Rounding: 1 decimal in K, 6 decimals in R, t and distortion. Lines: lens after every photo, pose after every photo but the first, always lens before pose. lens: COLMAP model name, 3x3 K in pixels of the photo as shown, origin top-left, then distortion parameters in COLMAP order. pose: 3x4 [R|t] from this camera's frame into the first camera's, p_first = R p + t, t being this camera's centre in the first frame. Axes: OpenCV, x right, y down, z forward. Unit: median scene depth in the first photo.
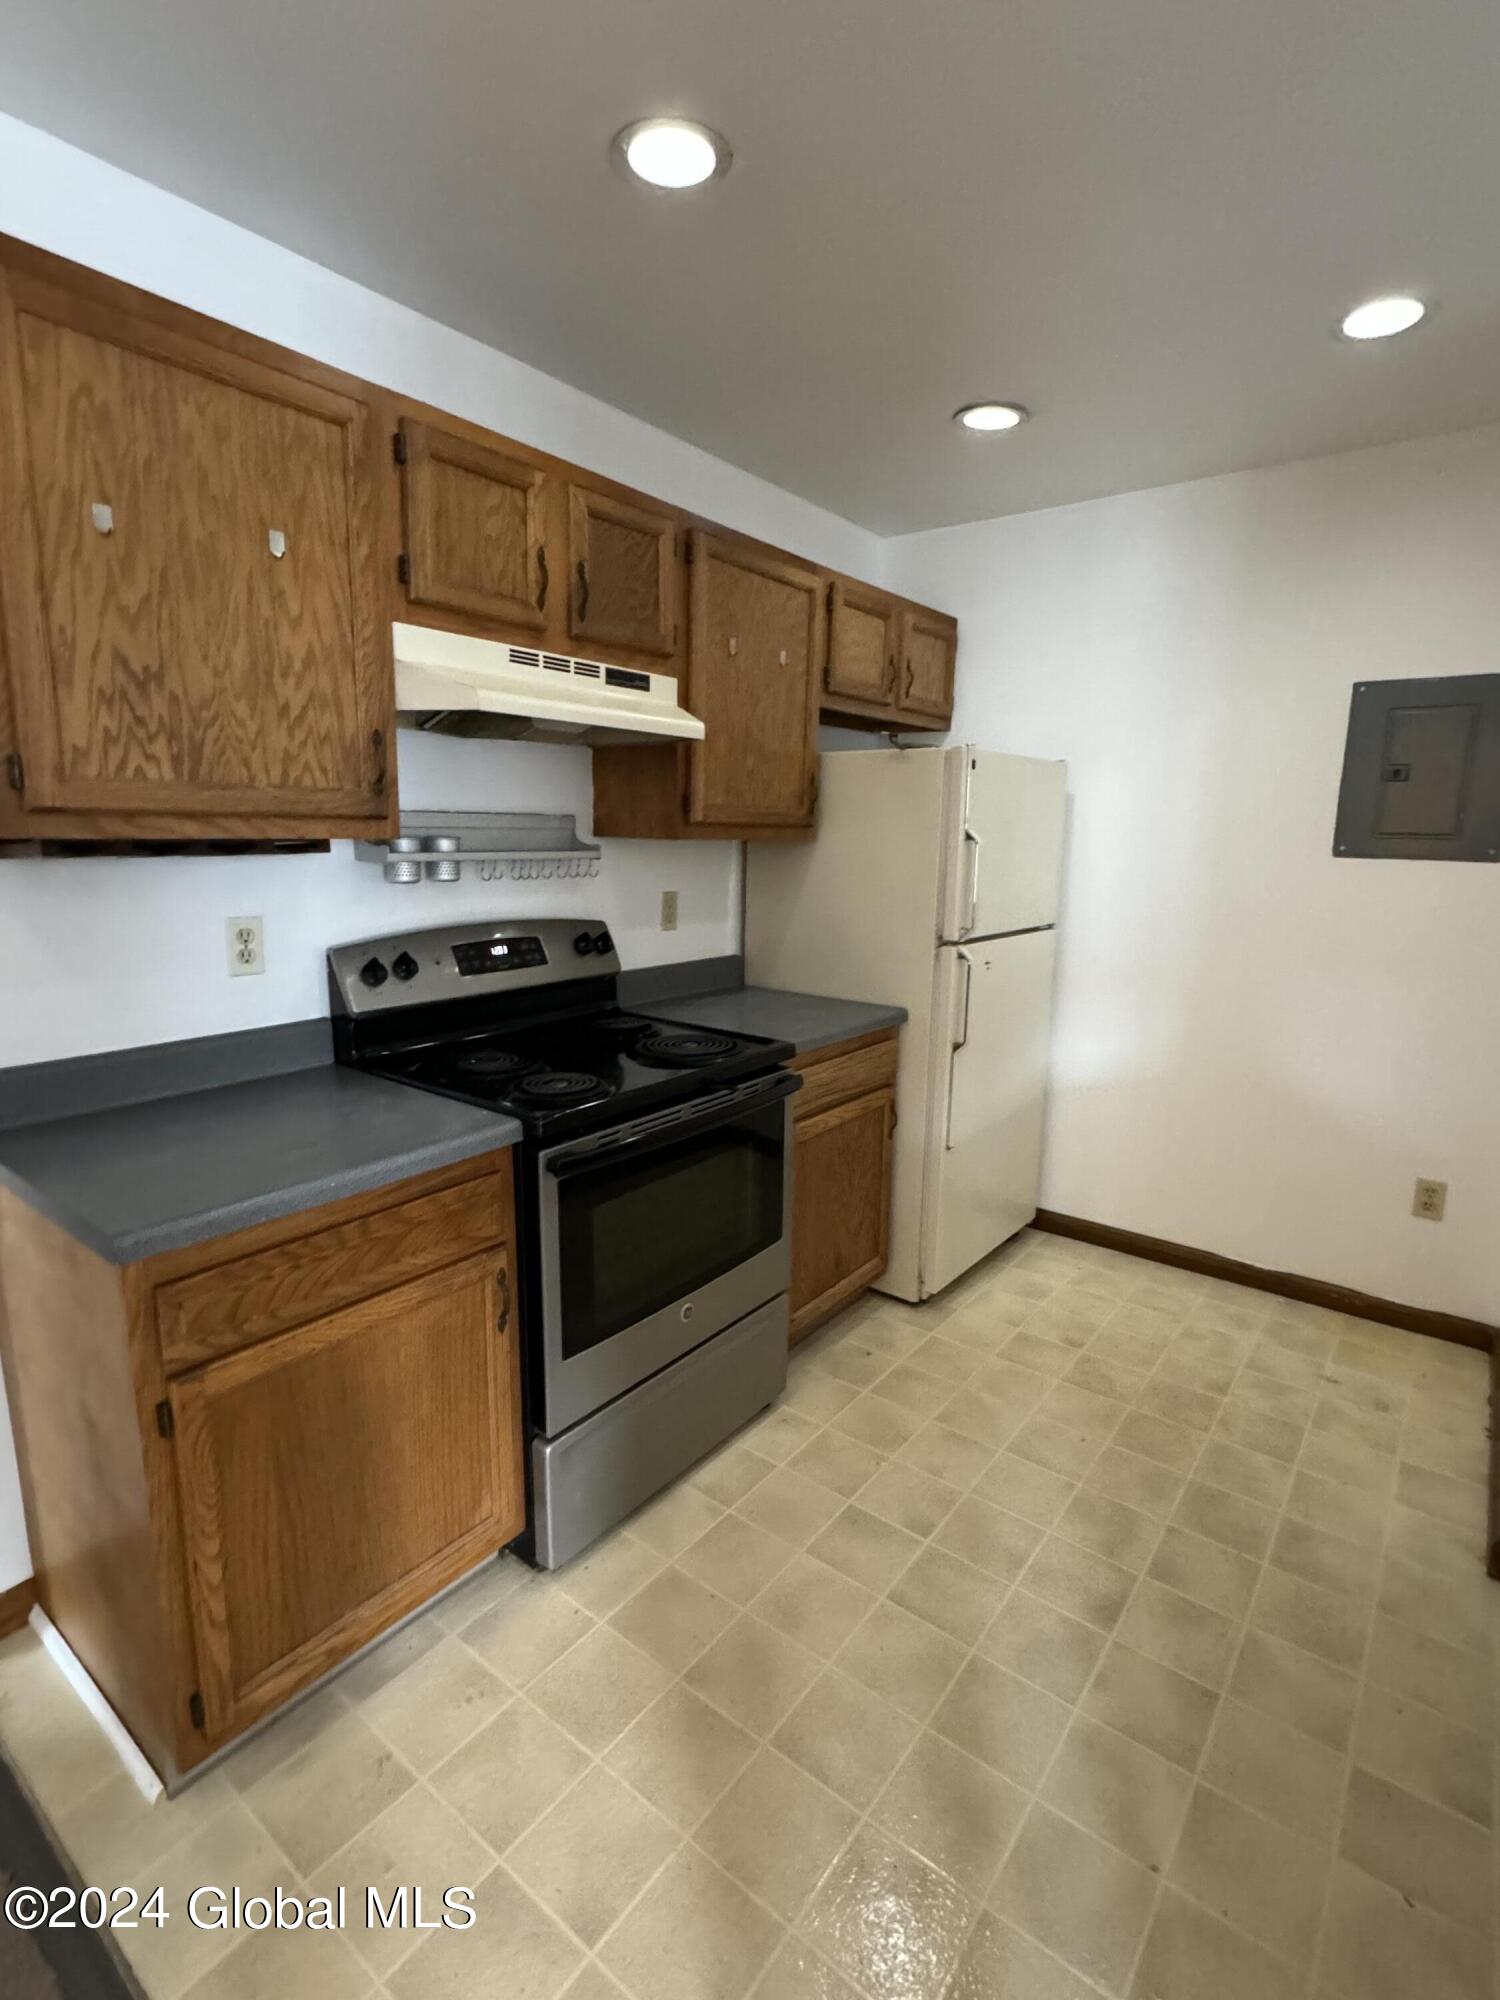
lens RADIAL K [[961.1, 0, 750.0], [0, 961.1, 1000.0], [0, 0, 1]] dist [-0.001677, -0.000293]
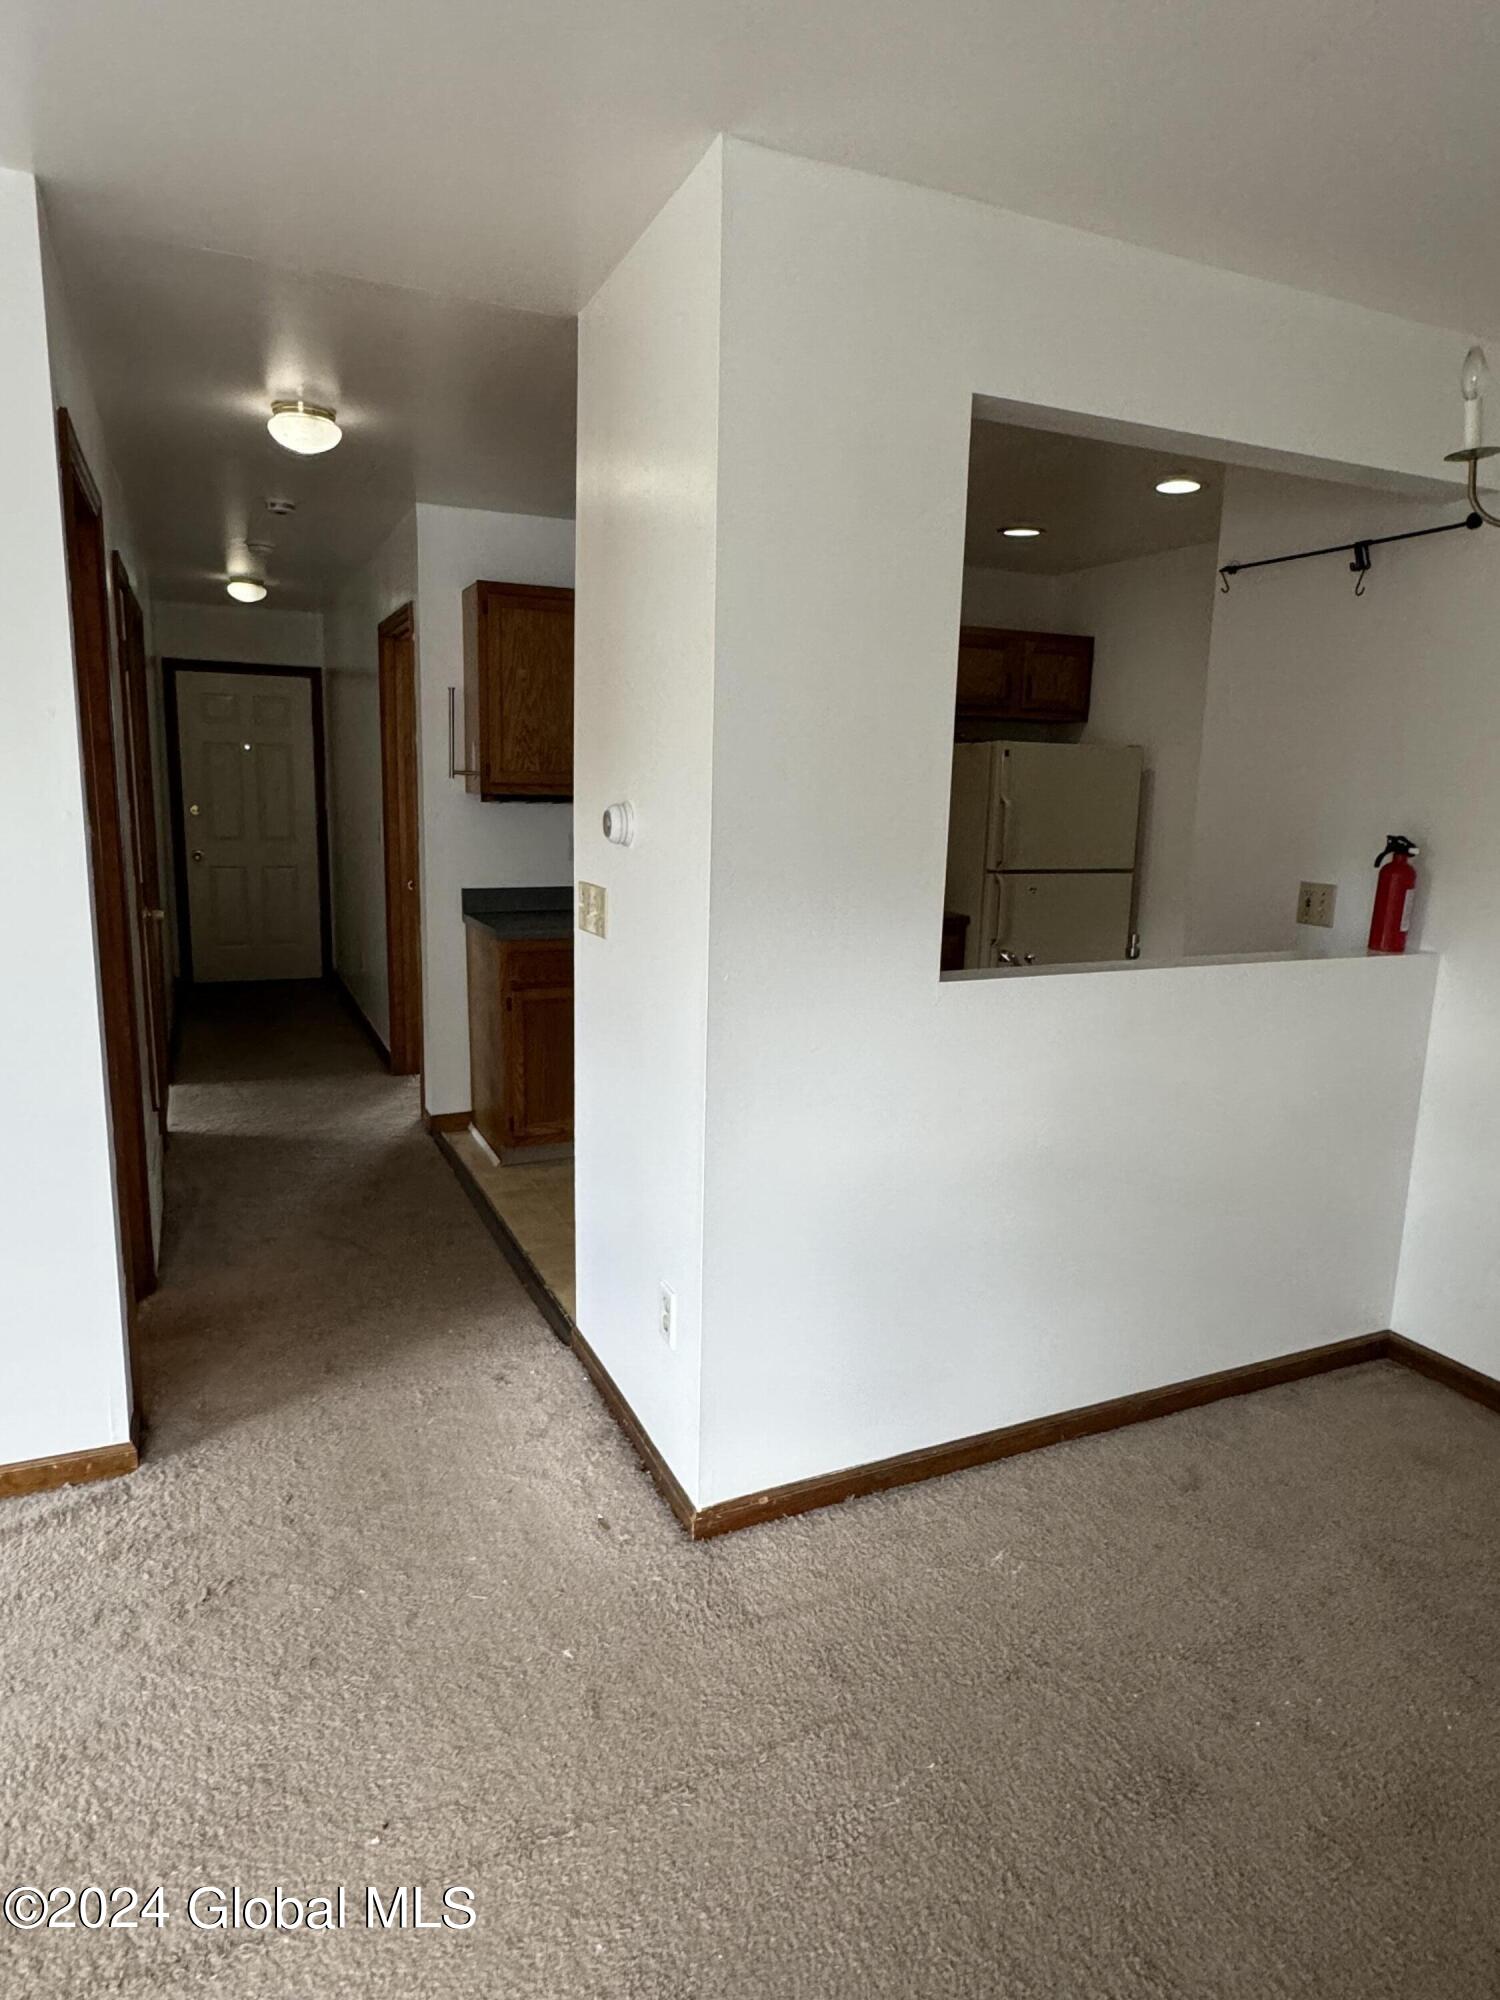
lens RADIAL K [[1163.9, 0, 750.0], [0, 1163.9, 1000.0], [0, 0, 1]] dist [0.001661, 0.000054]
pose [[0.885905, 0.092806, -0.454488, 1.319550], [-0.092606, 0.995443, 0.022758, 0.245136], [0.454529, 0.021927, 0.890462, -1.442359]]
